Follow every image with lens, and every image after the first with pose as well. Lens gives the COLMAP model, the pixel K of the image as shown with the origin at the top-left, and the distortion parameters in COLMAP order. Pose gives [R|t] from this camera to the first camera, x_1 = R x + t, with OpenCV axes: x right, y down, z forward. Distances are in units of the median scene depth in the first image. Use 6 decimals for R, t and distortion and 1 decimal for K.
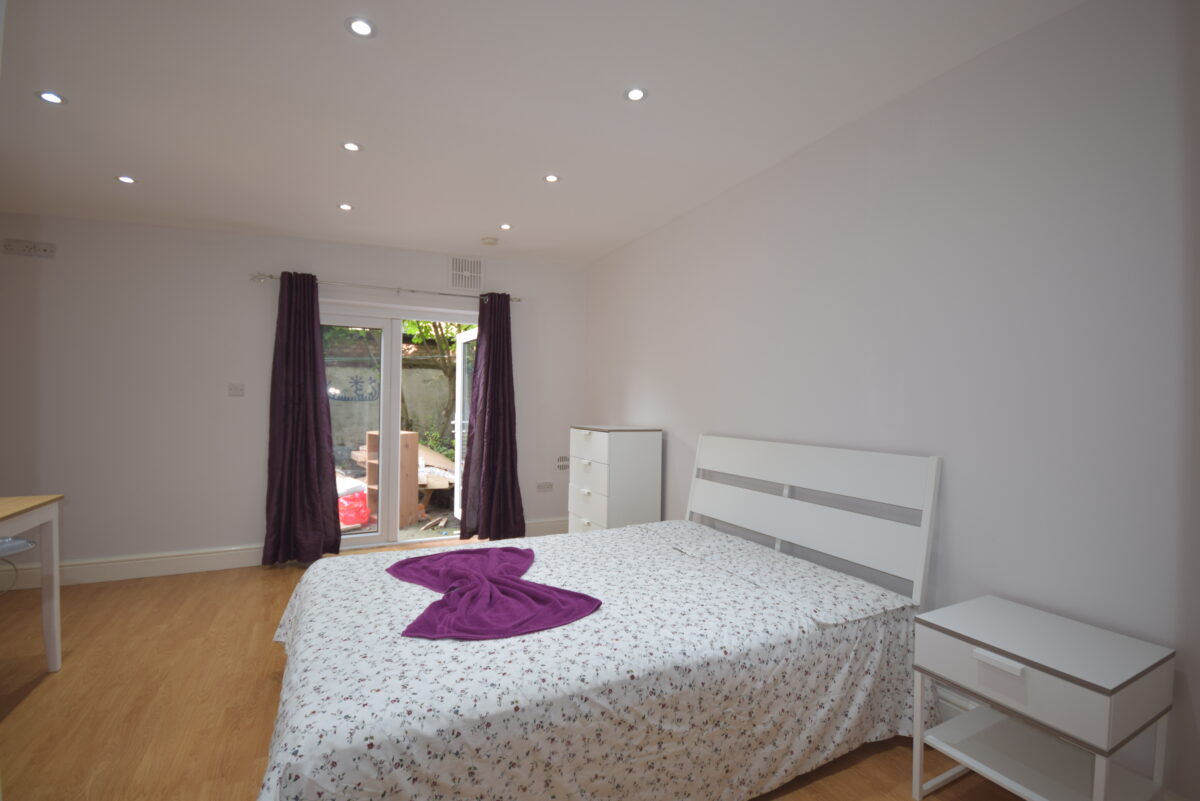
lens RADIAL K [[525.2, 0, 603.9], [0, 525.2, 402.4], [0, 0, 1]] dist [0.008516, -0.012810]
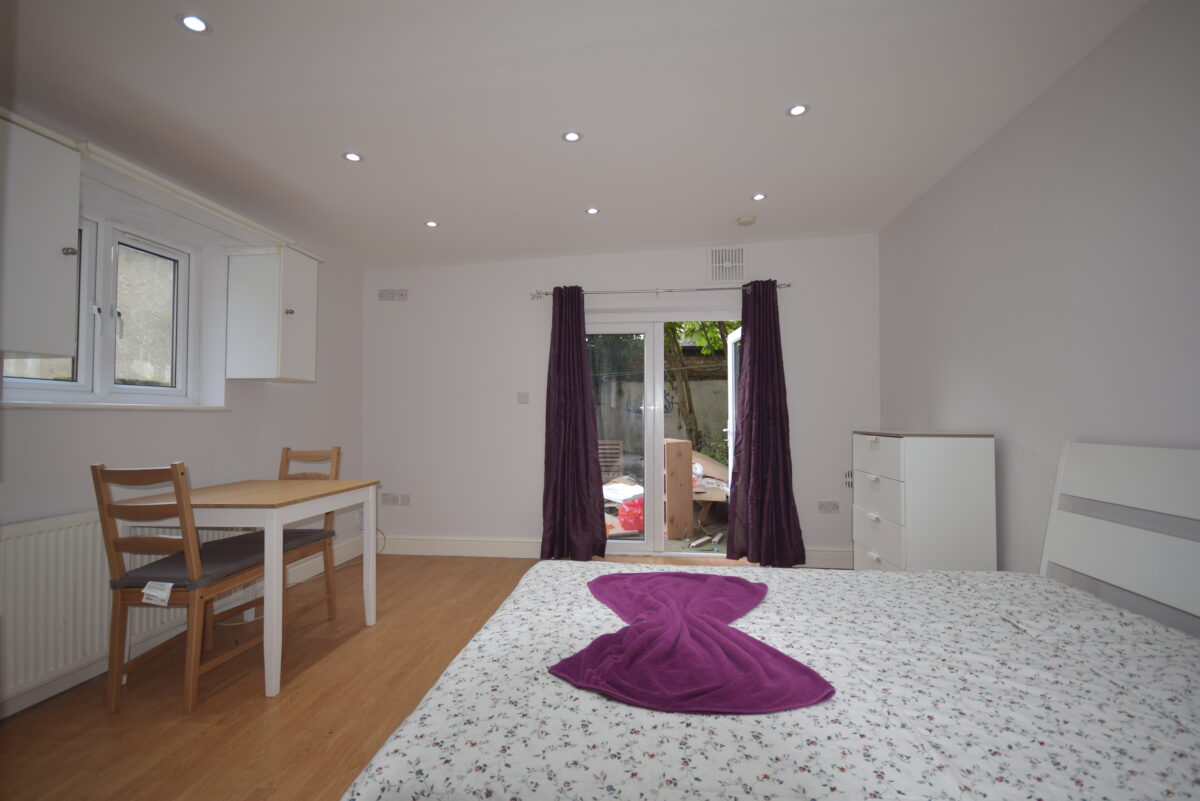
lens RADIAL K [[525.2, 0, 603.9], [0, 525.2, 402.4], [0, 0, 1]] dist [0.008516, -0.012810]
pose [[0.840104, -0.029813, -0.541605, 0.082950], [0.013400, 0.999324, -0.034223, 0.040156], [0.542259, 0.021494, 0.839936, 0.231398]]
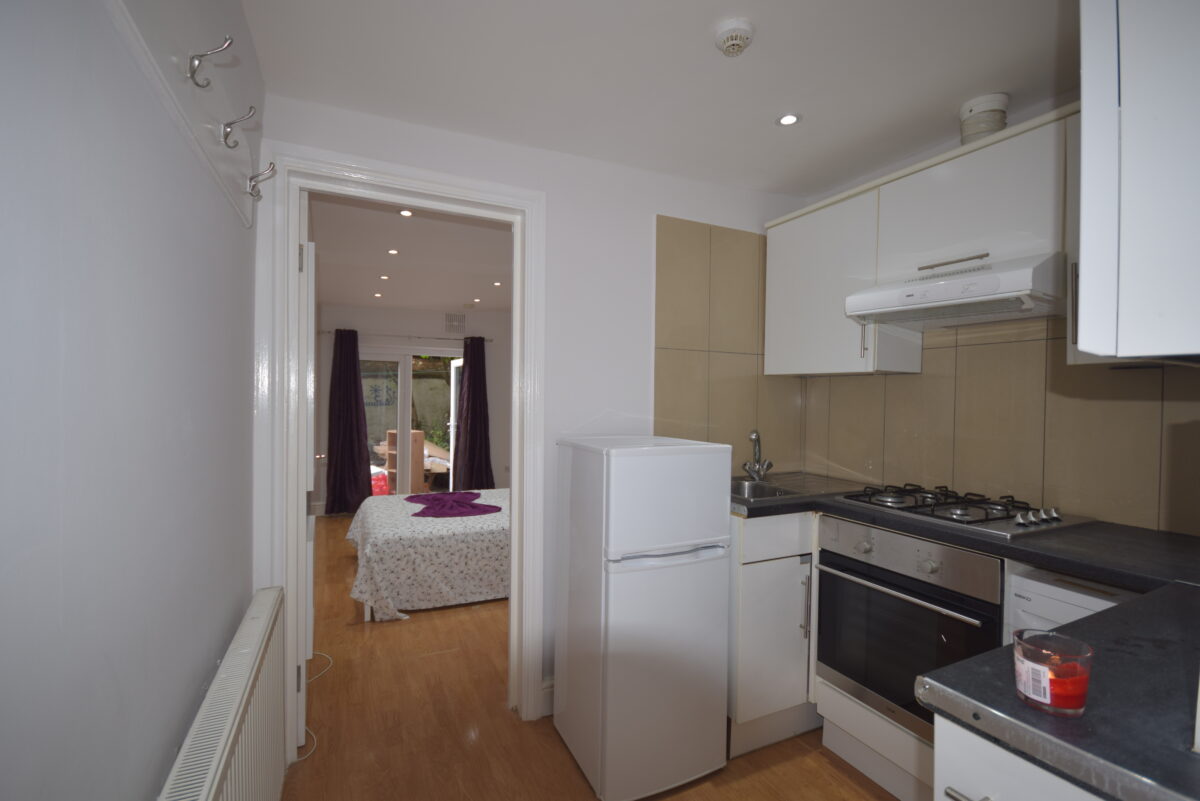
lens RADIAL K [[525.2, 0, 603.9], [0, 525.2, 402.4], [0, 0, 1]] dist [0.008516, -0.012810]
pose [[0.999823, -0.002397, -0.018650, 0.337520], [0.002437, 0.999995, 0.002106, -0.047913], [0.018645, -0.002151, 0.999824, -0.863685]]
